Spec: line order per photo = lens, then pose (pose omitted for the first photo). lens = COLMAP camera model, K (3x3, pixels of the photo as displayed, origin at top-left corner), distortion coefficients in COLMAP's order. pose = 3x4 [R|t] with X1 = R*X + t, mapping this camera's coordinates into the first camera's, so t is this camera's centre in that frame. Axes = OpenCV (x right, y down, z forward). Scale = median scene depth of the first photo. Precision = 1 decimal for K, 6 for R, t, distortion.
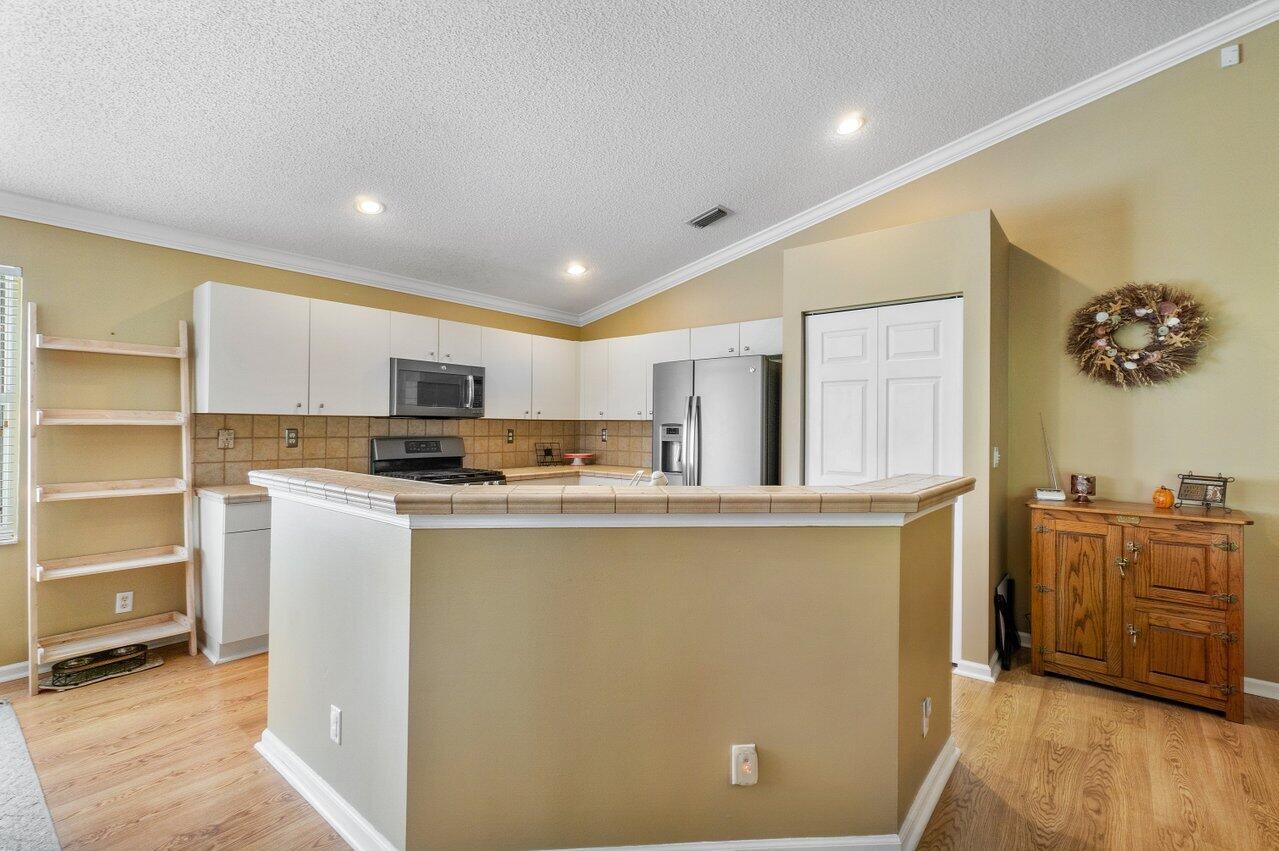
lens RADIAL K [[579.4, 0, 634.5], [0, 579.4, 420.9], [0, 0, 1]] dist [0.002146, -0.000366]
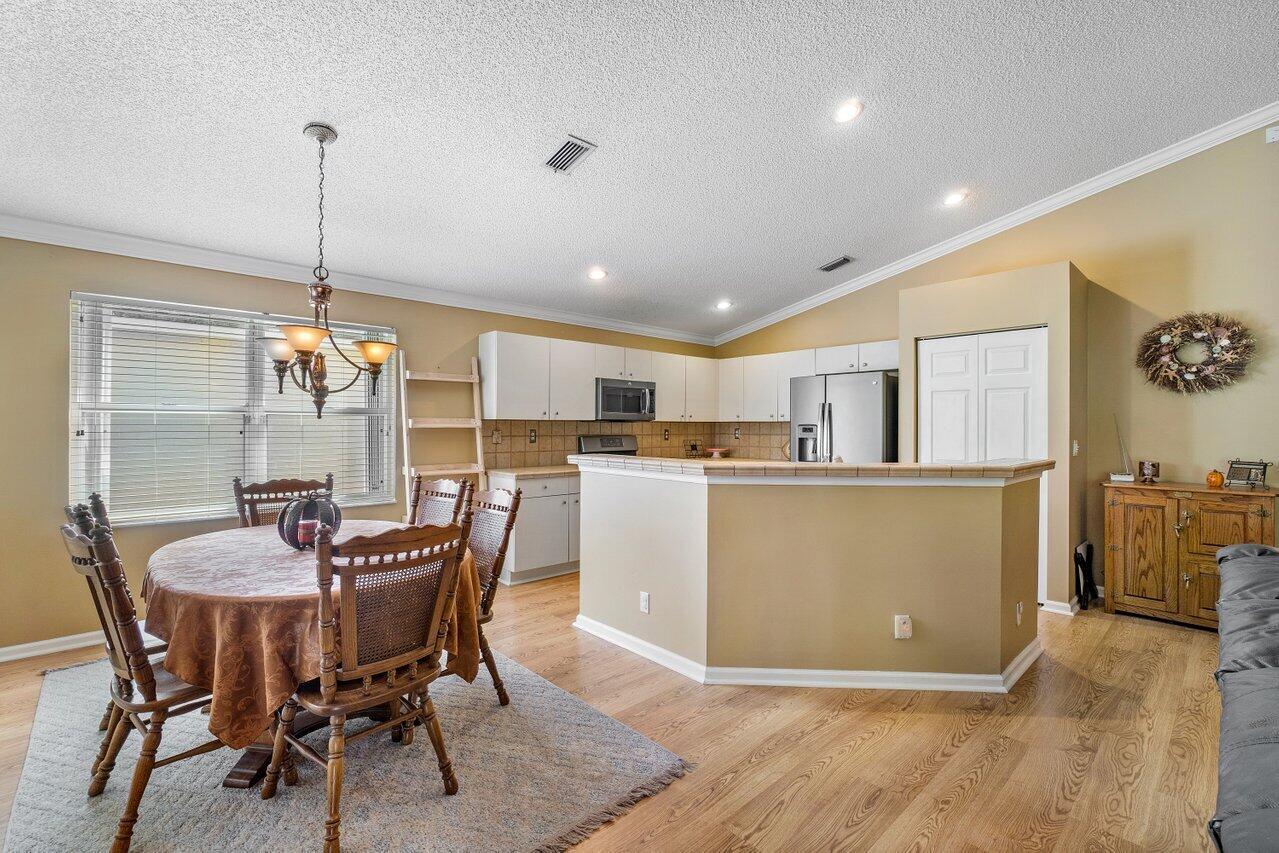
lens RADIAL K [[553.1, 0, 638.1], [0, 553.1, 426.2], [0, 0, 1]] dist [-0.000550, -0.000055]
pose [[0.991228, -0.006460, -0.132001, -0.189825], [0.007519, 0.999943, 0.007523, -0.003879], [0.131945, -0.008449, 0.991221, -0.365982]]
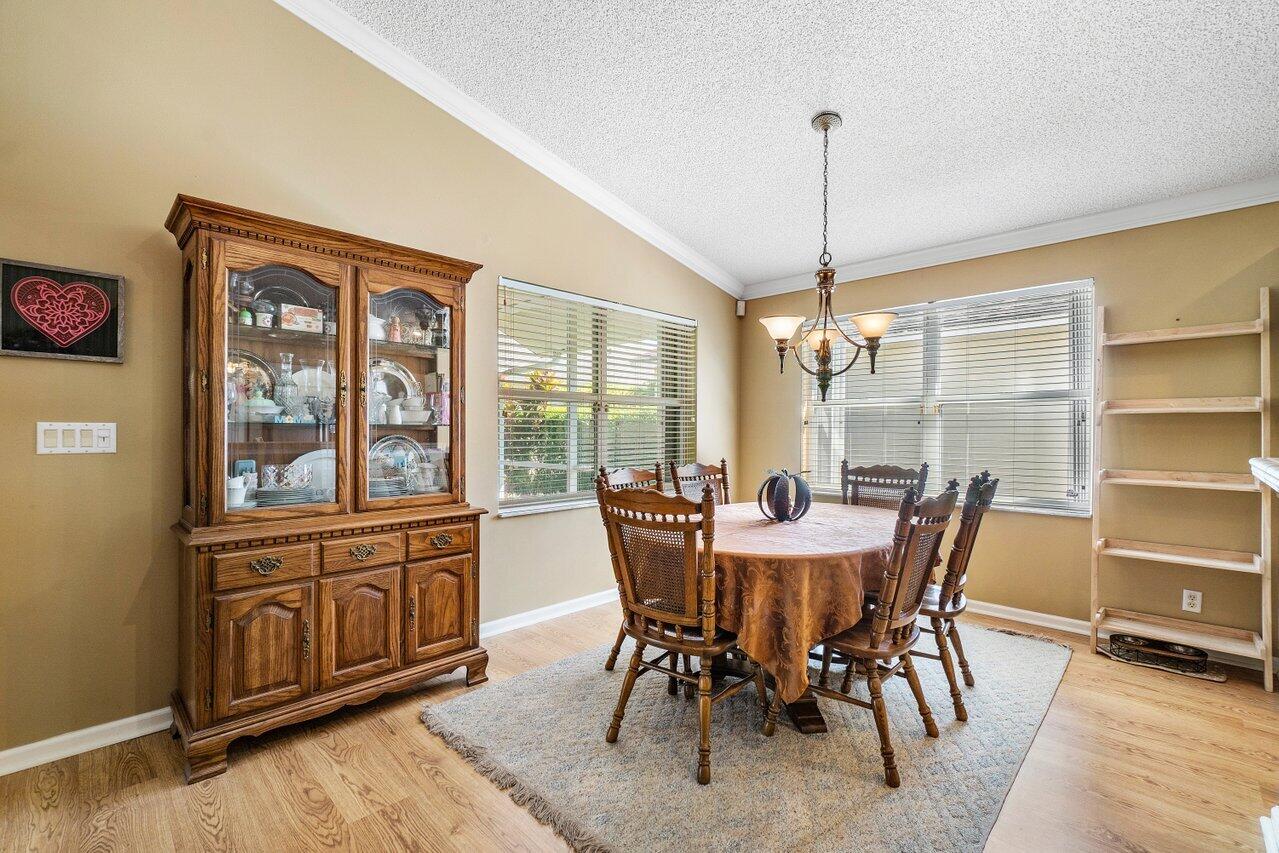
lens RADIAL K [[567.9, 0, 635.2], [0, 567.9, 430.9], [0, 0, 1]] dist [0.001382, 0.000265]
pose [[-0.080276, -0.004353, -0.996763, 0.117325], [0.005748, 0.999972, -0.004830, 0.034390], [0.996756, -0.006118, -0.080249, 0.171248]]
